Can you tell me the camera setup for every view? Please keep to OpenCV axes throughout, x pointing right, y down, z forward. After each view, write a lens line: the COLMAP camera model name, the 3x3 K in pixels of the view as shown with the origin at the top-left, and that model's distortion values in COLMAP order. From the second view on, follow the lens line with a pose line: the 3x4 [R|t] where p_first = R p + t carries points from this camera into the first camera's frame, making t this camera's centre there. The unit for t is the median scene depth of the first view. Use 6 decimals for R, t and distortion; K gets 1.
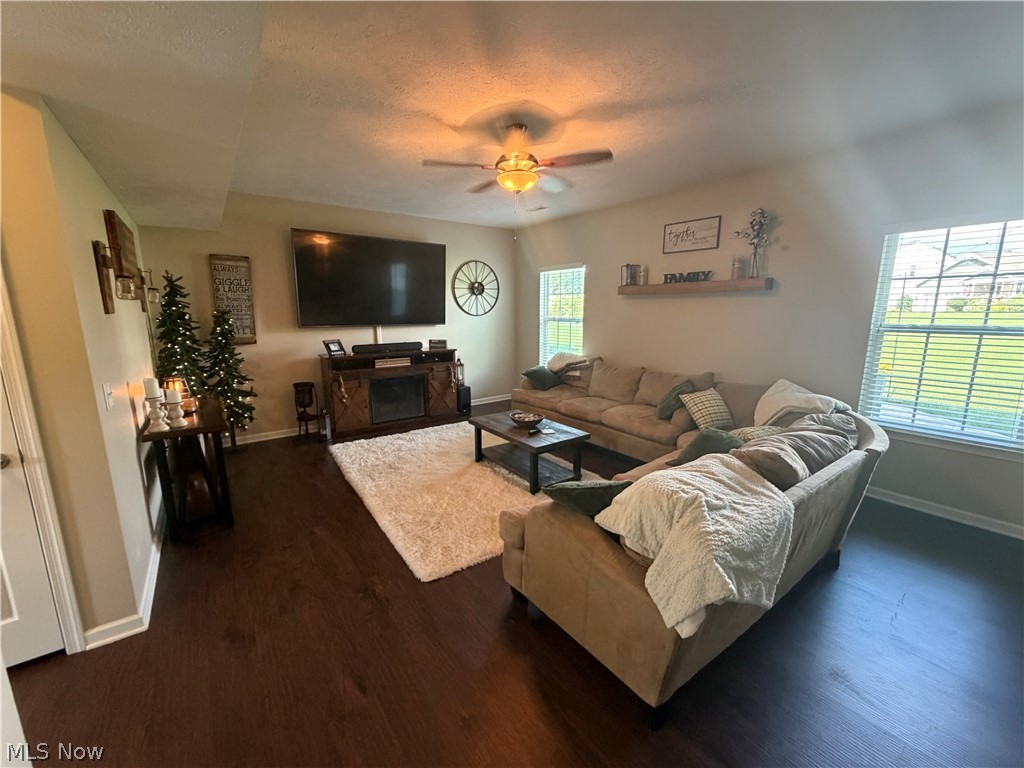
lens RADIAL K [[412.6, 0, 504.0], [0, 412.6, 380.5], [0, 0, 1]] dist [-0.002260, -0.000338]
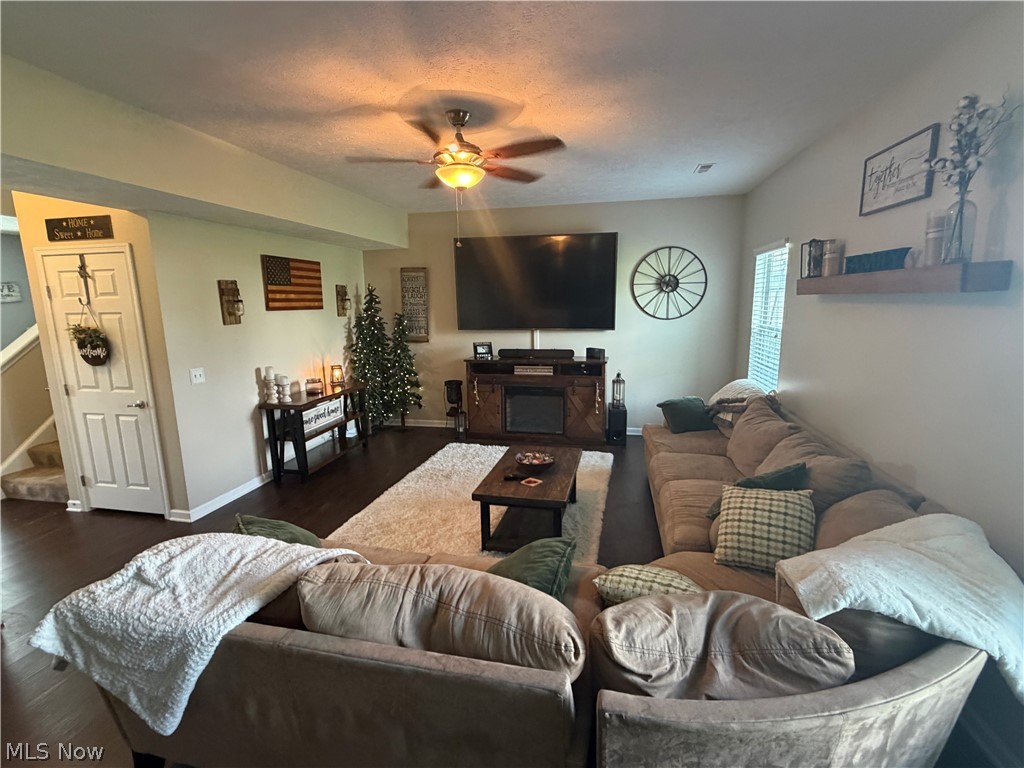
lens RADIAL K [[478.8, 0, 506.7], [0, 478.8, 381.3], [0, 0, 1]] dist [-0.001022, -0.001208]
pose [[0.661484, 0.119837, -0.740323, 0.492085], [-0.115084, 0.991679, 0.057696, -0.075239], [0.741076, 0.047034, 0.669771, 0.245394]]
